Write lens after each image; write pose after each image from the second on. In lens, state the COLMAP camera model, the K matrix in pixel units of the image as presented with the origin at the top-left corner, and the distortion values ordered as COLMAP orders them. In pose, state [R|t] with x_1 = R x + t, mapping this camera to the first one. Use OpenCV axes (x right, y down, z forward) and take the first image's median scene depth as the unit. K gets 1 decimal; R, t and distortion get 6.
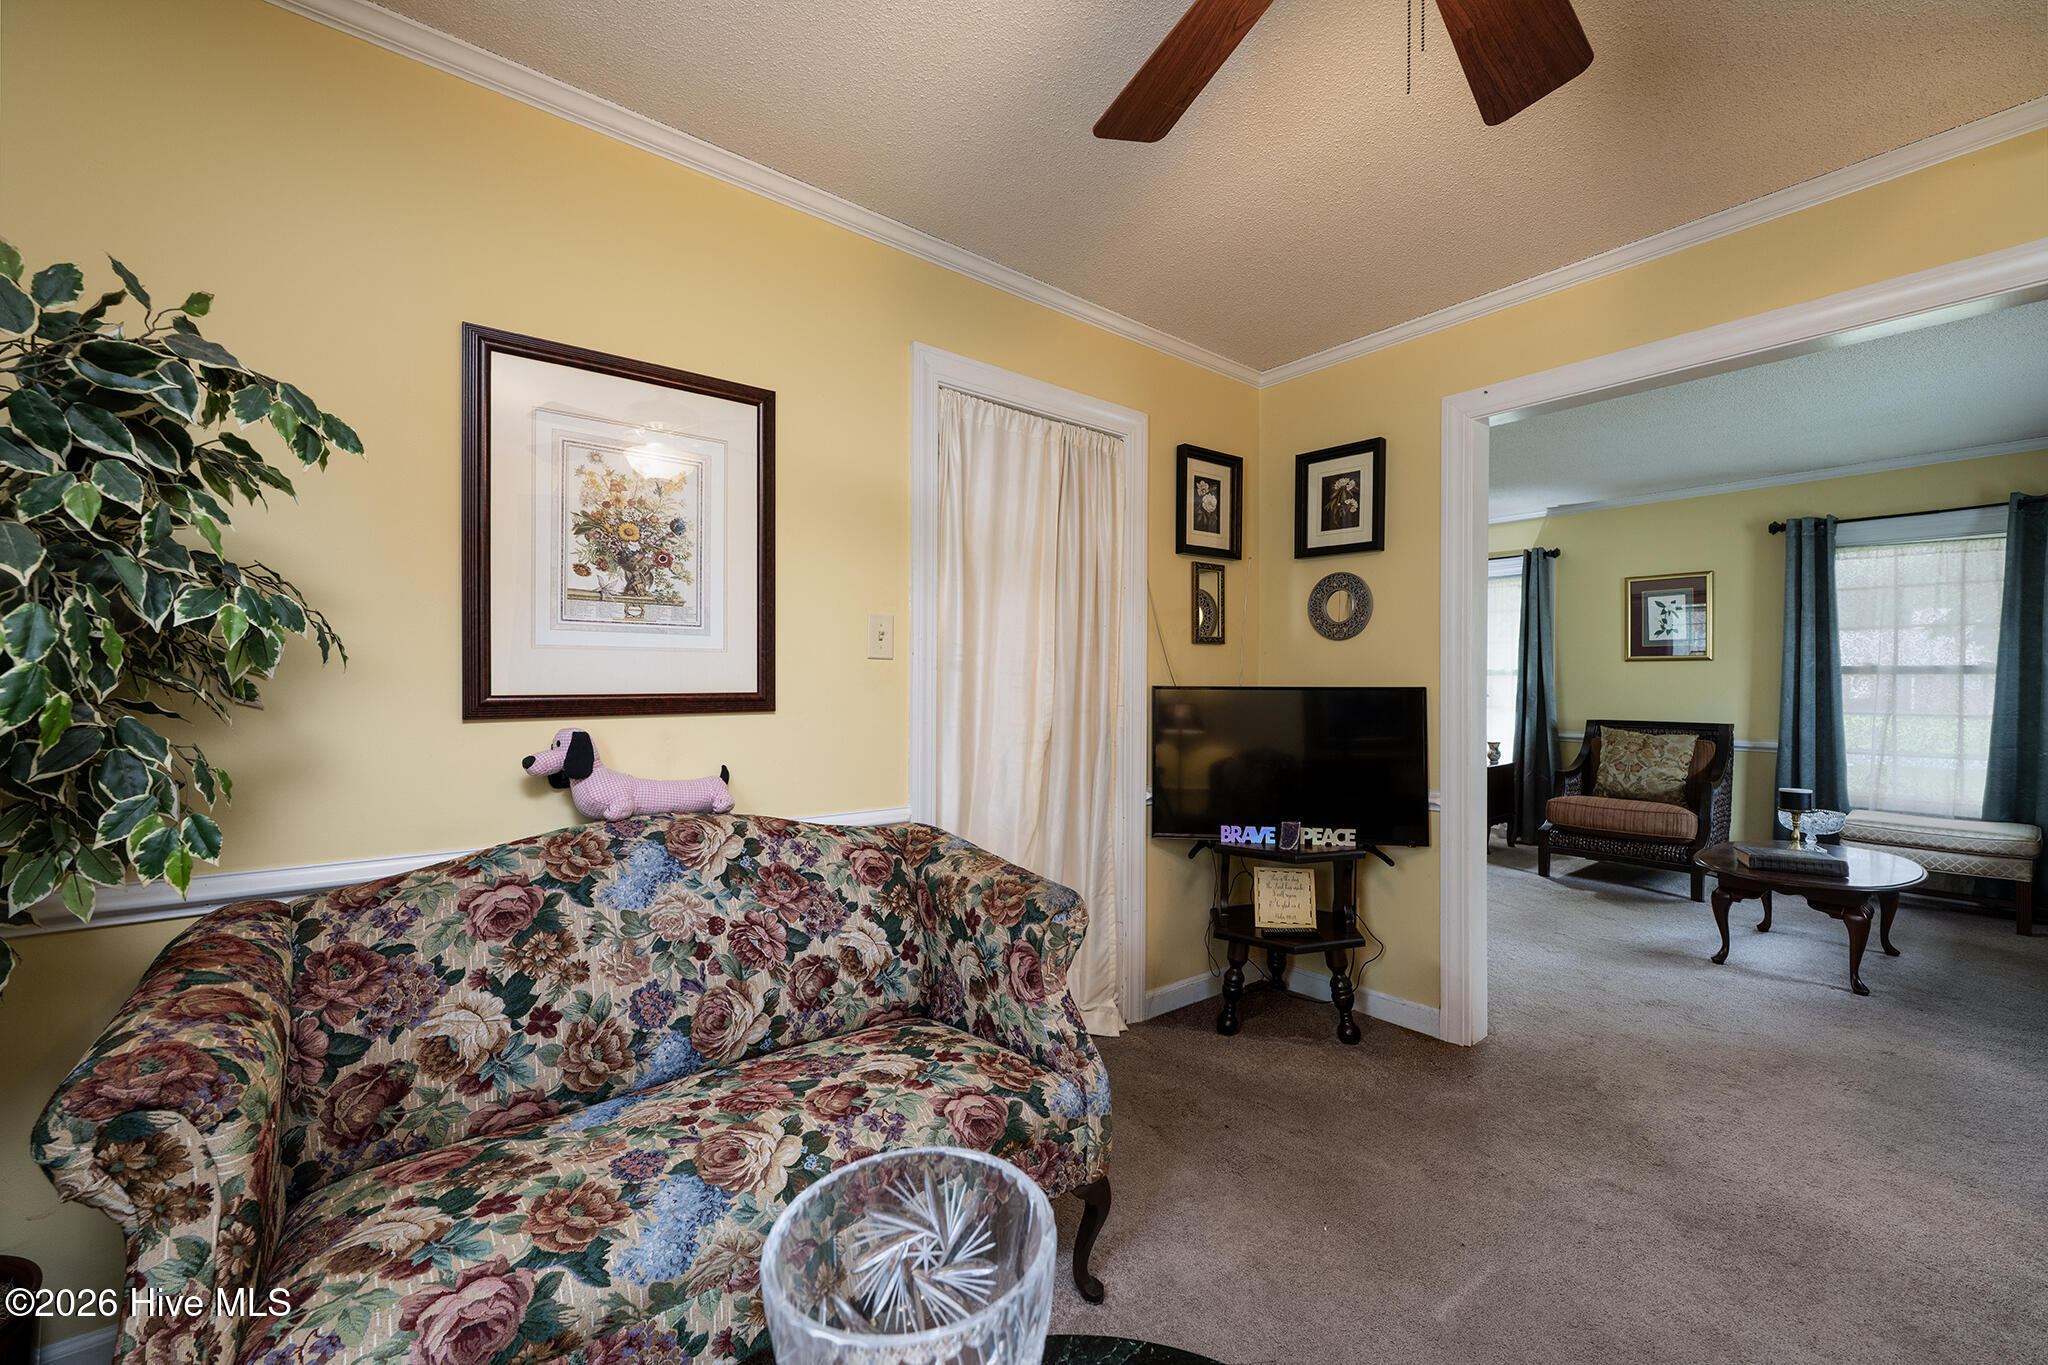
lens RADIAL K [[799.0, 0, 1024.0], [0, 799.0, 682.5], [0, 0, 1]] dist [0.001883, 0.000316]
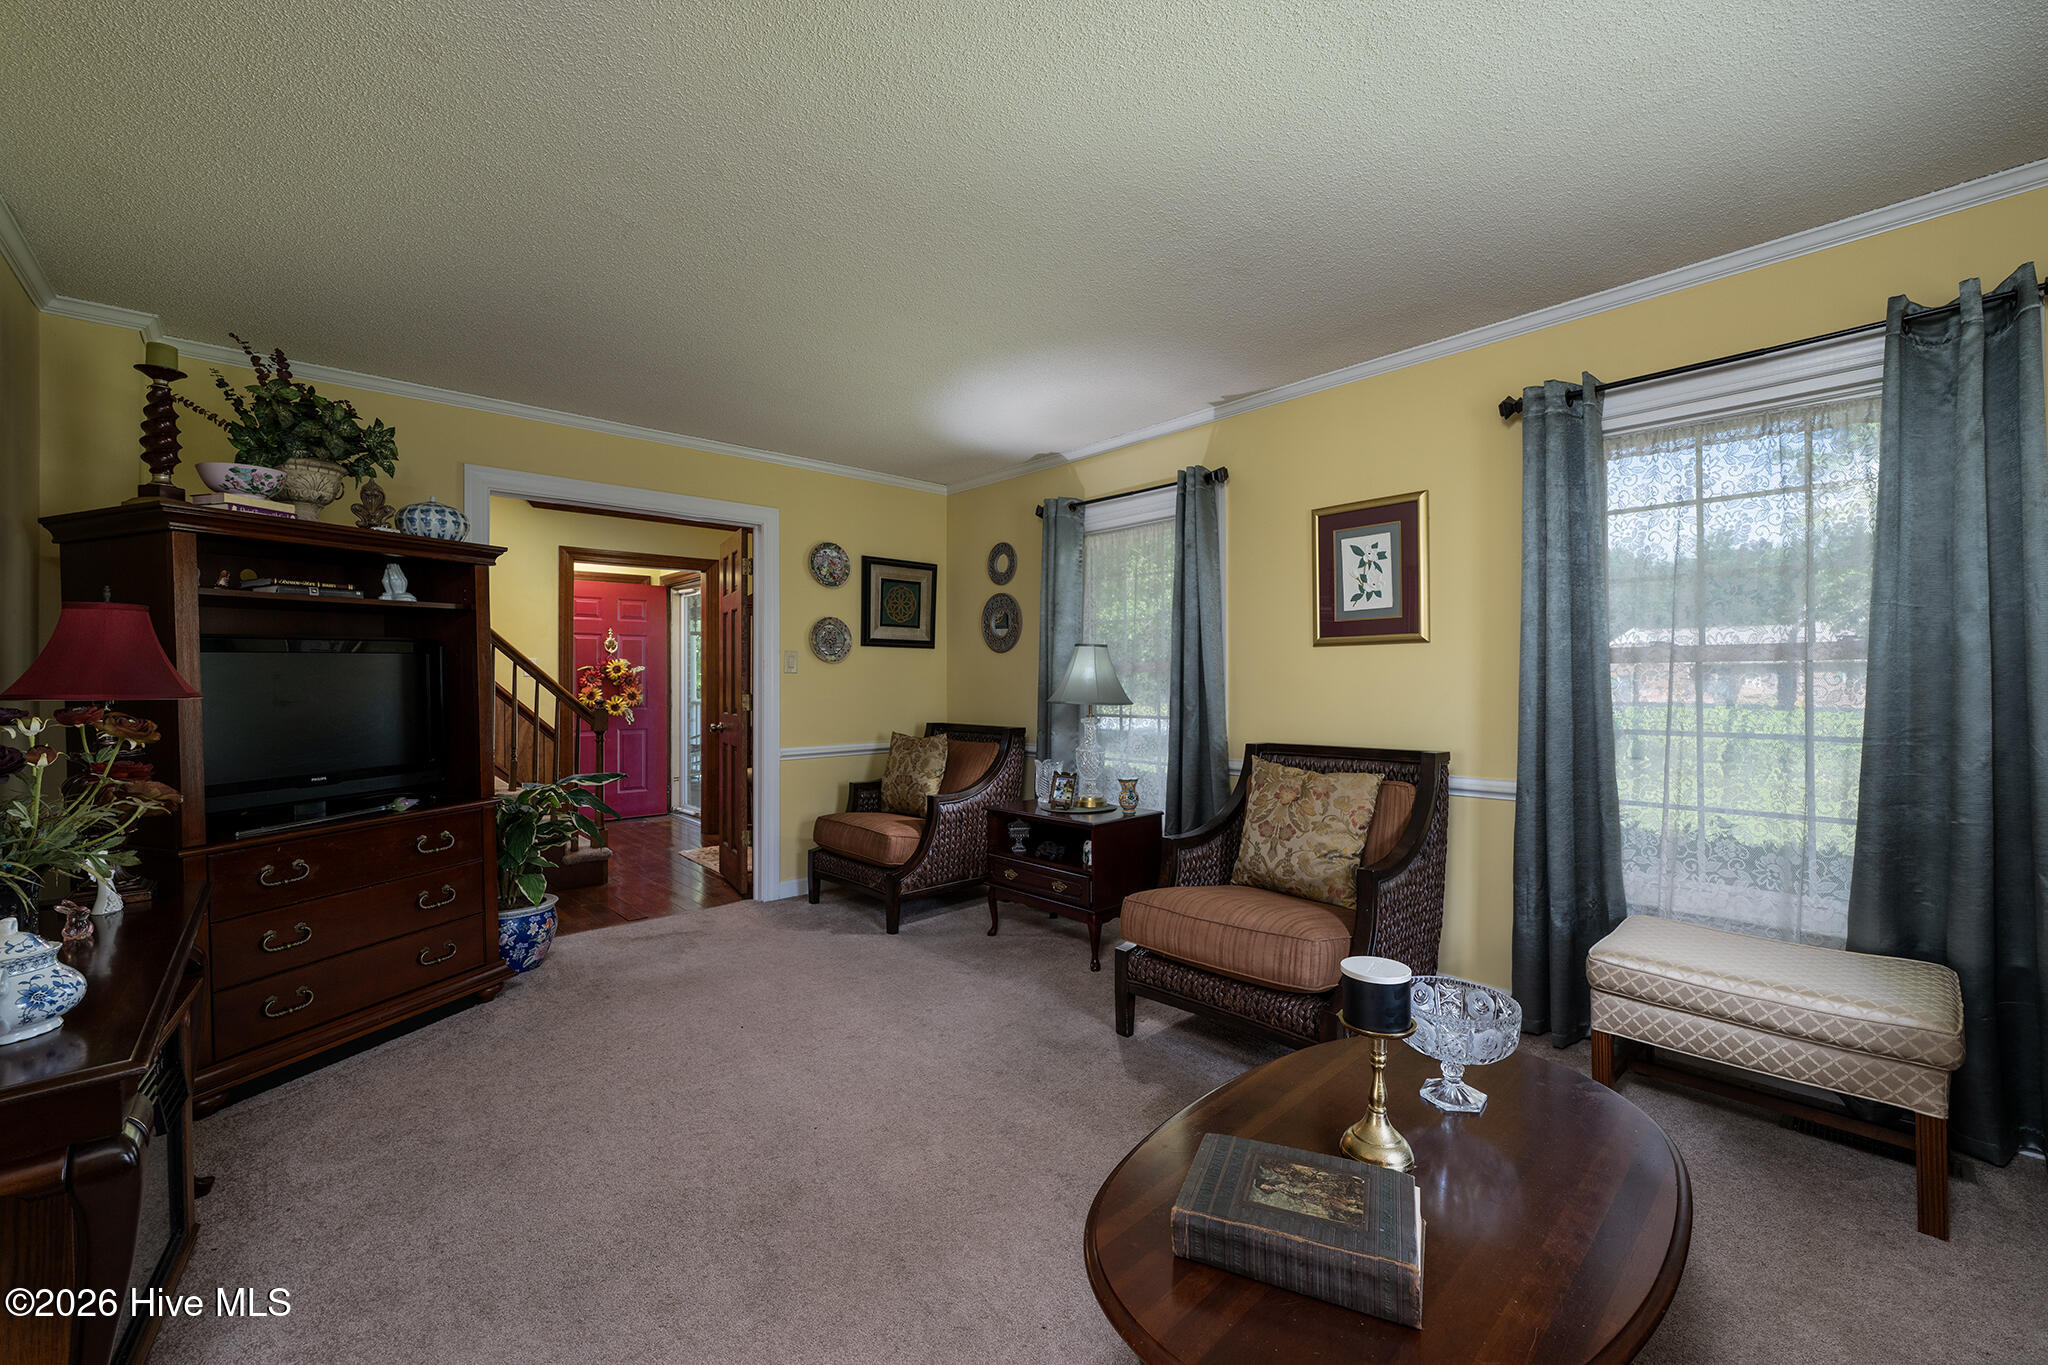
lens RADIAL K [[808.9, 0, 1019.3], [0, 808.9, 682.2], [0, 0, 1]] dist [-0.002800, -0.000061]
pose [[0.997072, -0.013102, 0.075336, 0.540146], [0.013222, 0.999912, -0.001094, -0.001171], [-0.075315, 0.002087, 0.997158, 0.449605]]
